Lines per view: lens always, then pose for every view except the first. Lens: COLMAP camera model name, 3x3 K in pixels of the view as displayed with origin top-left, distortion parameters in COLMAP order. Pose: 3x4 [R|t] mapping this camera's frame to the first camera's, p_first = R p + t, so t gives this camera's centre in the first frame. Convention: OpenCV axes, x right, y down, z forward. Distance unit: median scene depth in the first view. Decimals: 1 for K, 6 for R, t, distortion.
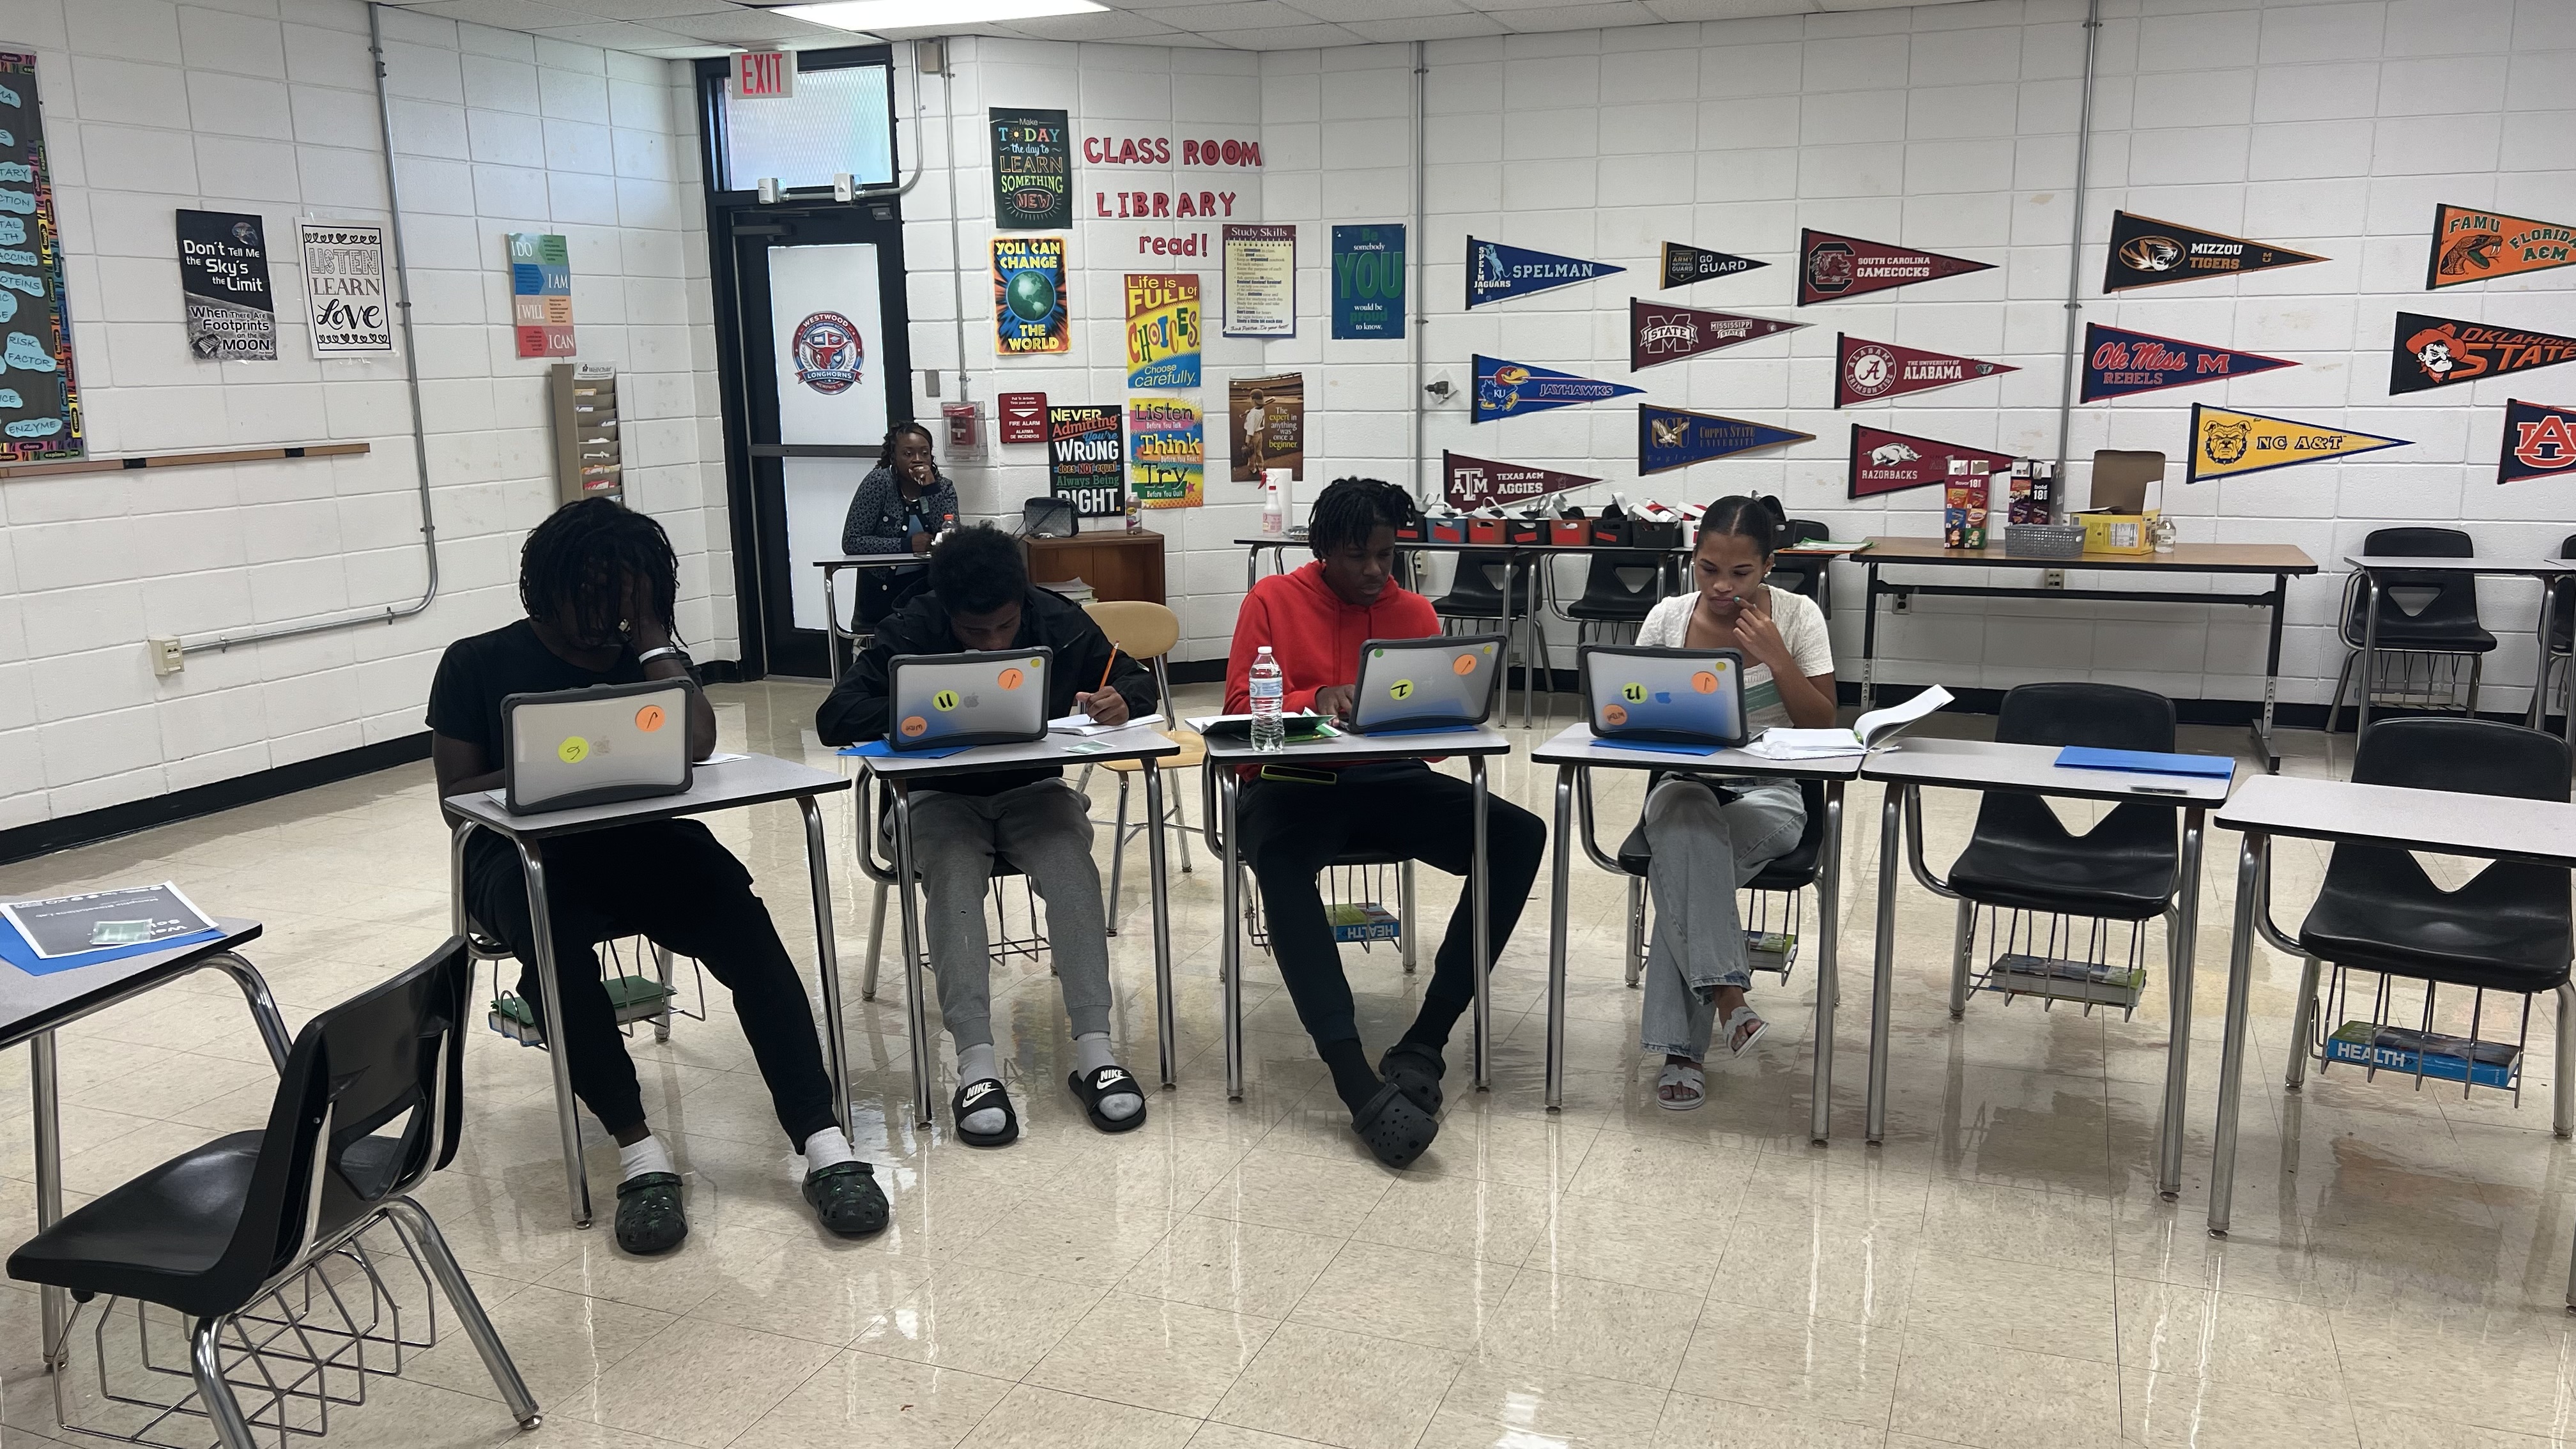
lens RADIAL K [[1924.2, 0, 1296.8], [0, 1924.2, 732.5], [0, 0, 1]] dist [-0.024753, 0.001116]
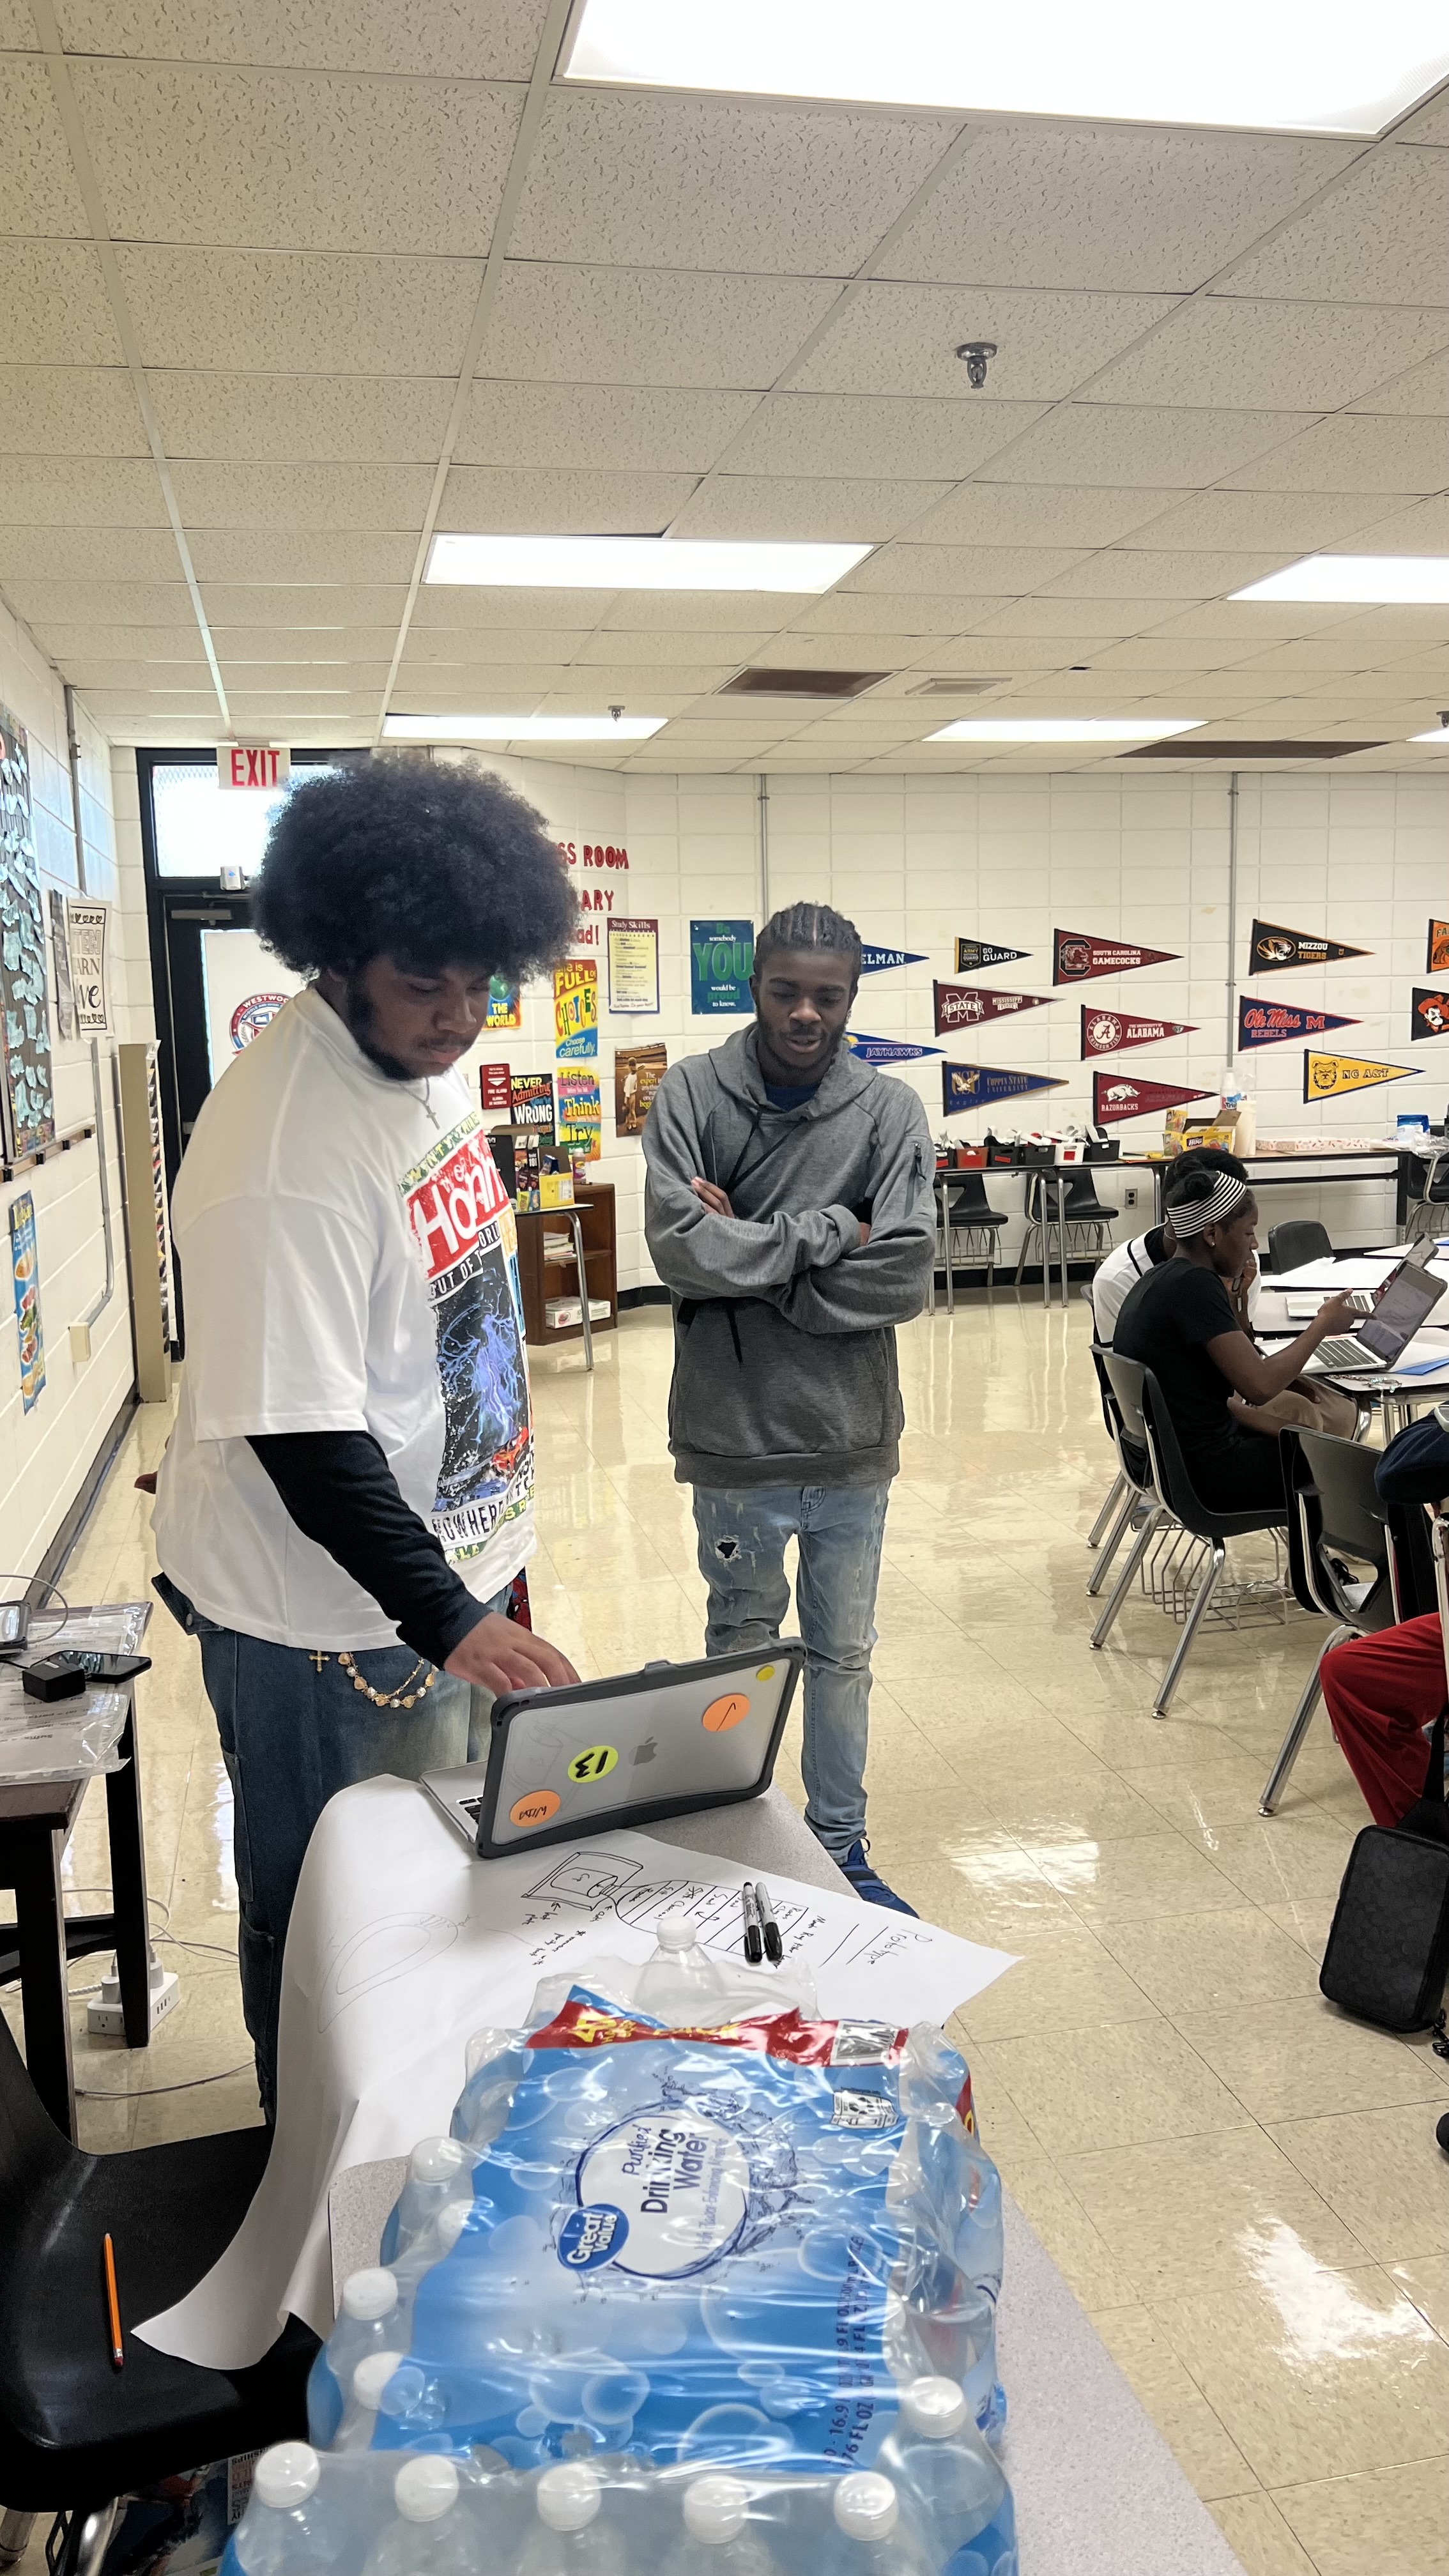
lens RADIAL K [[1924.2, 0, 708.6], [0, 1924.2, 1306.5], [0, 0, 1]] dist [-0.024753, 0.001116]
pose [[0.846083, -0.089036, 0.525562, -0.676559], [0.118779, 0.992653, -0.023051, 0.003801], [-0.519649, 0.081929, 0.850443, -0.002865]]
